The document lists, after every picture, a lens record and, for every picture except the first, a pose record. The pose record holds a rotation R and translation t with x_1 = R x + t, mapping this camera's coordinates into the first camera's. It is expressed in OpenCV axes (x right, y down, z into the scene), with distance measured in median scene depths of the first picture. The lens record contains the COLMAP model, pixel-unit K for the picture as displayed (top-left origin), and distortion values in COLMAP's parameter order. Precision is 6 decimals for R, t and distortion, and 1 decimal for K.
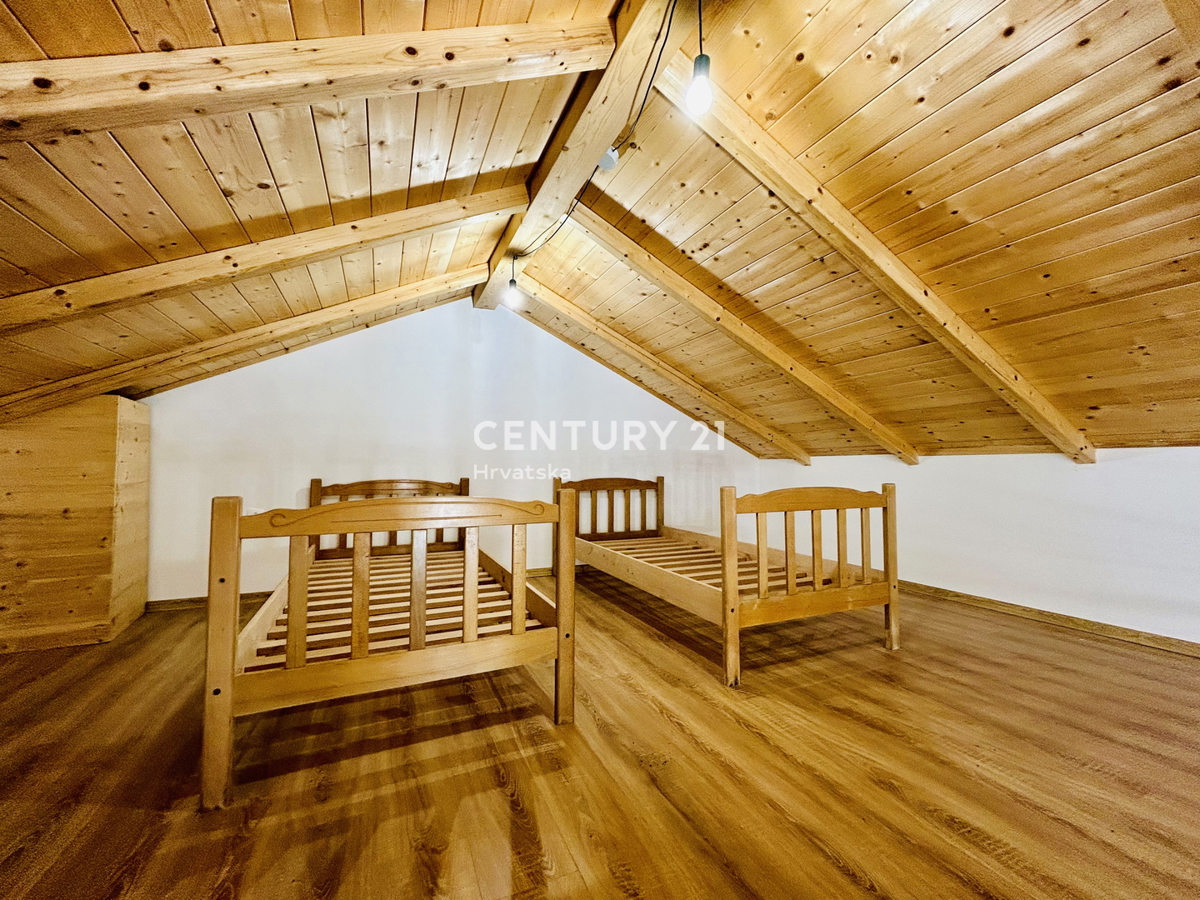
lens RADIAL K [[483.0, 0, 598.4], [0, 483.0, 447.2], [0, 0, 1]] dist [-0.000797, 0.000814]
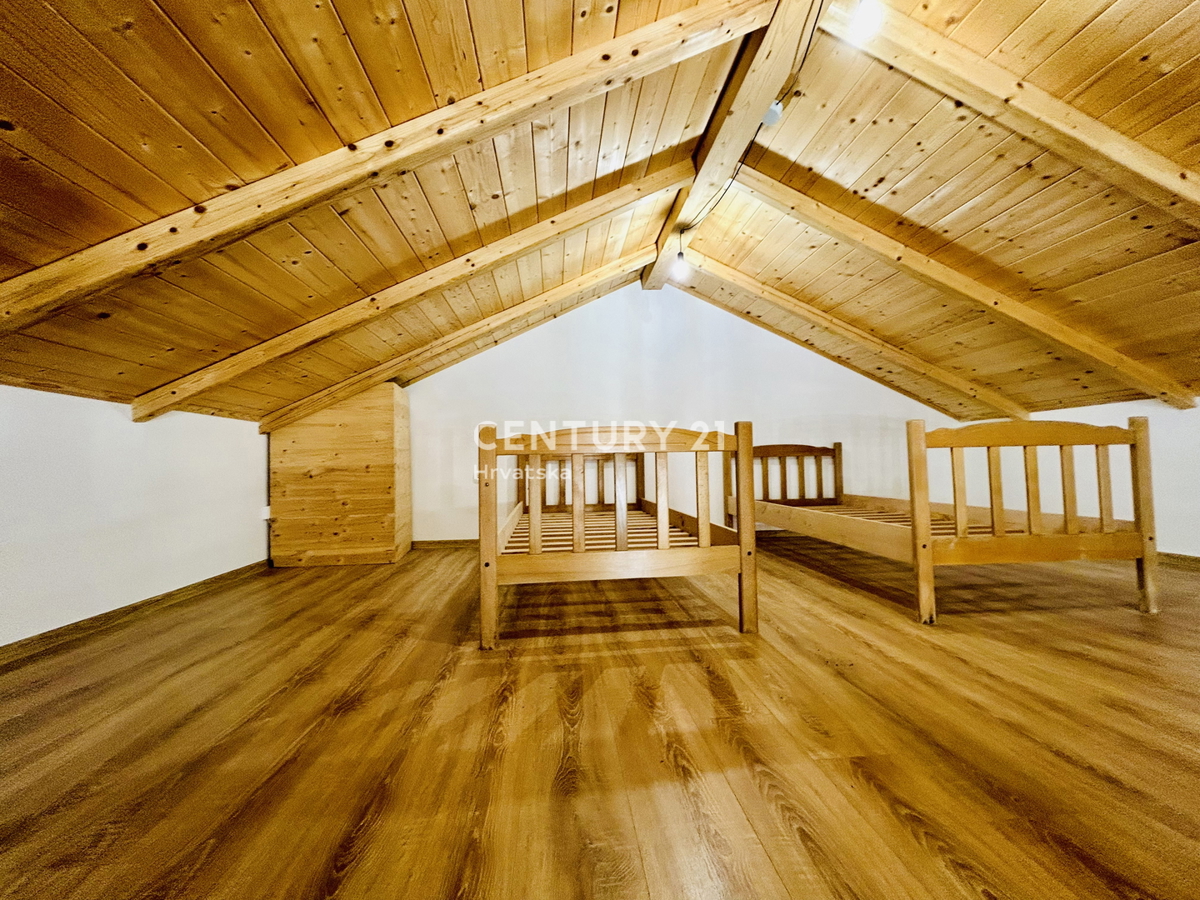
lens RADIAL K [[483.0, 0, 598.7], [0, 483.0, 446.5], [0, 0, 1]] dist [-0.000797, 0.000814]
pose [[0.945631, -0.032022, -0.323660, -0.021127], [0.034244, 0.999413, 0.001169, 0.115418], [0.323432, -0.012189, 0.946173, -0.125664]]
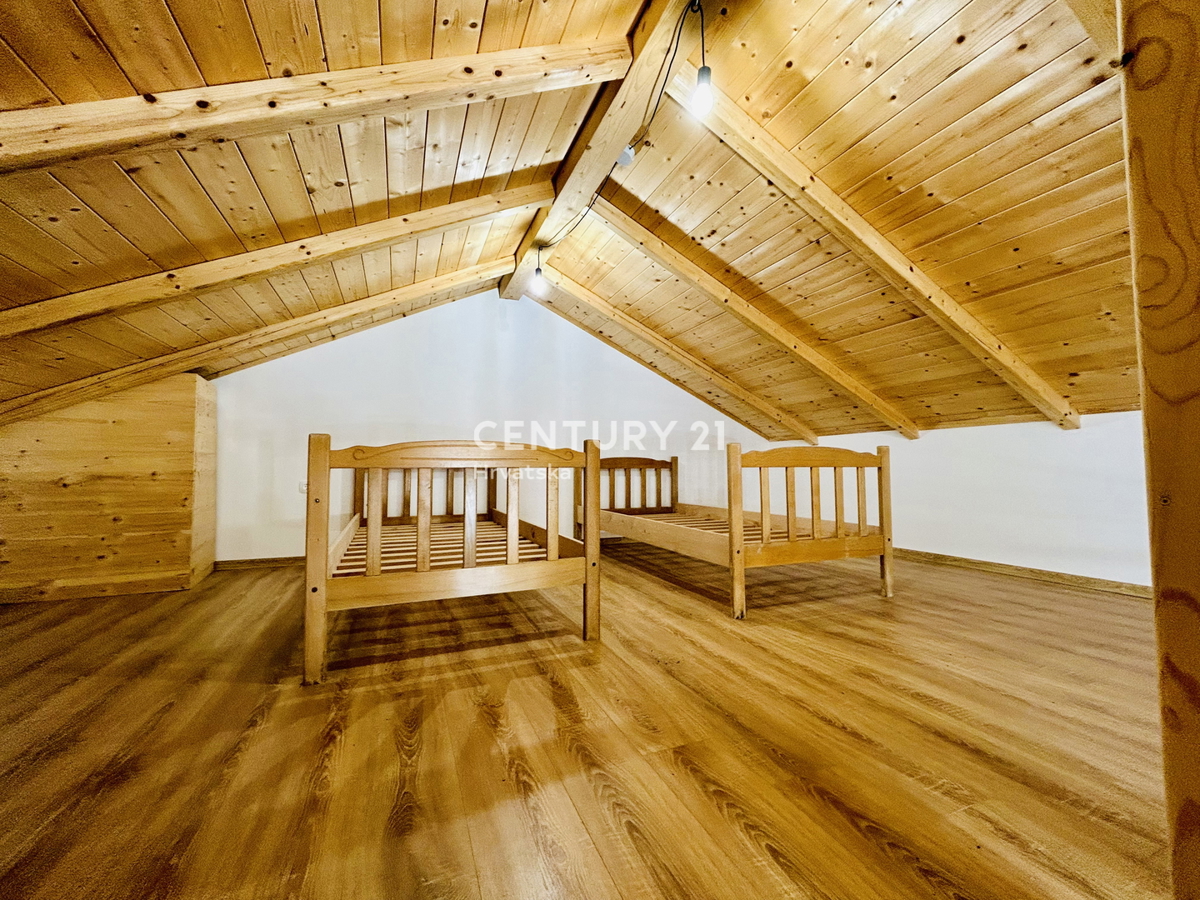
lens RADIAL K [[483.0, 0, 598.6], [0, 483.0, 447.0], [0, 0, 1]] dist [-0.000797, 0.000814]
pose [[0.999542, -0.005813, -0.029708, -0.014111], [0.005696, 0.999976, -0.004015, 0.096128], [0.029730, 0.003844, 0.999551, -0.140723]]
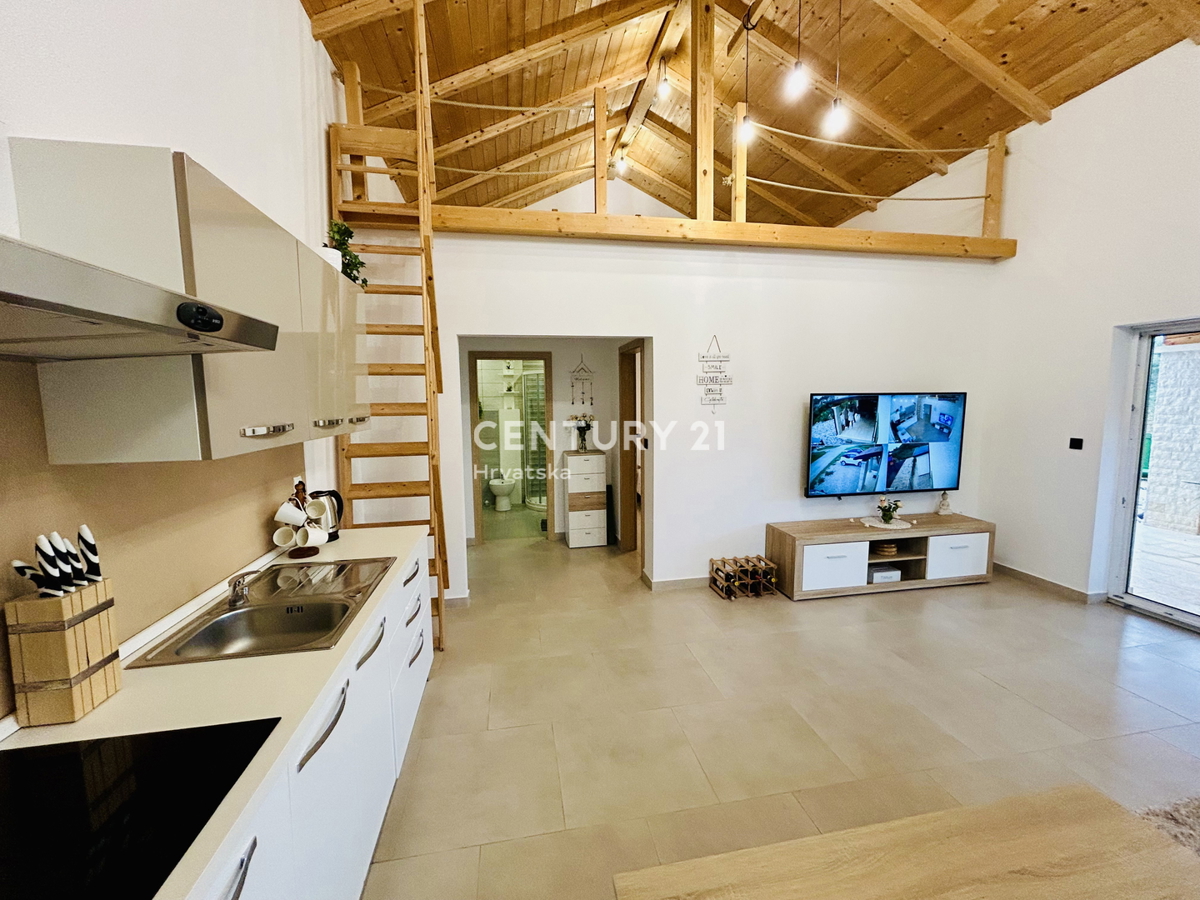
lens RADIAL K [[483.0, 0, 597.3], [0, 483.0, 444.1], [0, 0, 1]] dist [-0.000797, 0.000814]
pose [[0.970916, 0.013046, -0.239064, 0.418156], [0.019641, 0.990808, 0.133839, 1.049484], [0.238612, -0.134642, 0.961736, -2.160359]]
